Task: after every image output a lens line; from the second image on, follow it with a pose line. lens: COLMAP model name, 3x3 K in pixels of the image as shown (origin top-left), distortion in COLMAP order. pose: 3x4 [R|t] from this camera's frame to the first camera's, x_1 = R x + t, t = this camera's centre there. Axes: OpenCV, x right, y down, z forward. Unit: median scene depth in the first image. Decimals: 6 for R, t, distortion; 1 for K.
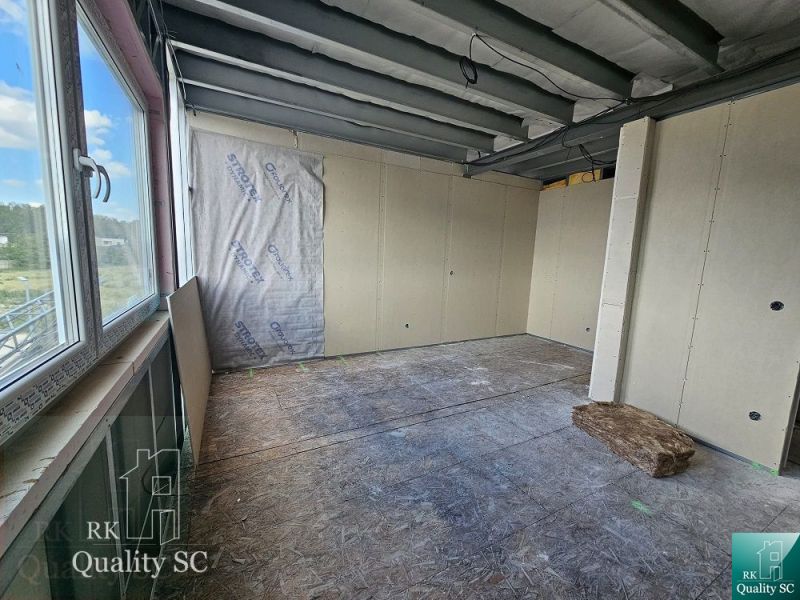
lens RADIAL K [[326.9, 0, 400.0], [0, 326.9, 300.0], [0, 0, 1]] dist [-0.000031, -0.000041]
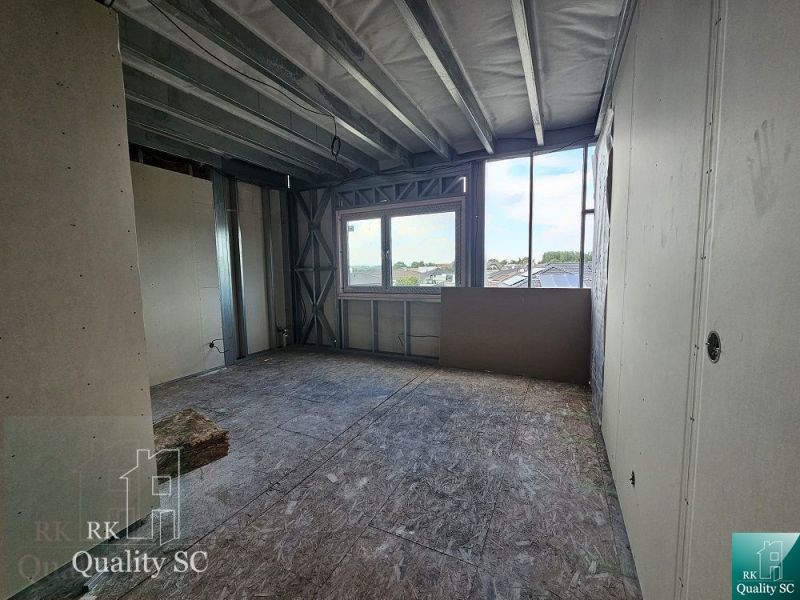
lens RADIAL K [[326.9, 0, 400.0], [0, 326.9, 300.0], [0, 0, 1]] dist [-0.000031, -0.000041]
pose [[-0.812327, 0.026658, -0.582593, 0.622922], [-0.094101, 0.979874, 0.176045, -0.198380], [0.575561, 0.197829, -0.793469, 1.783359]]
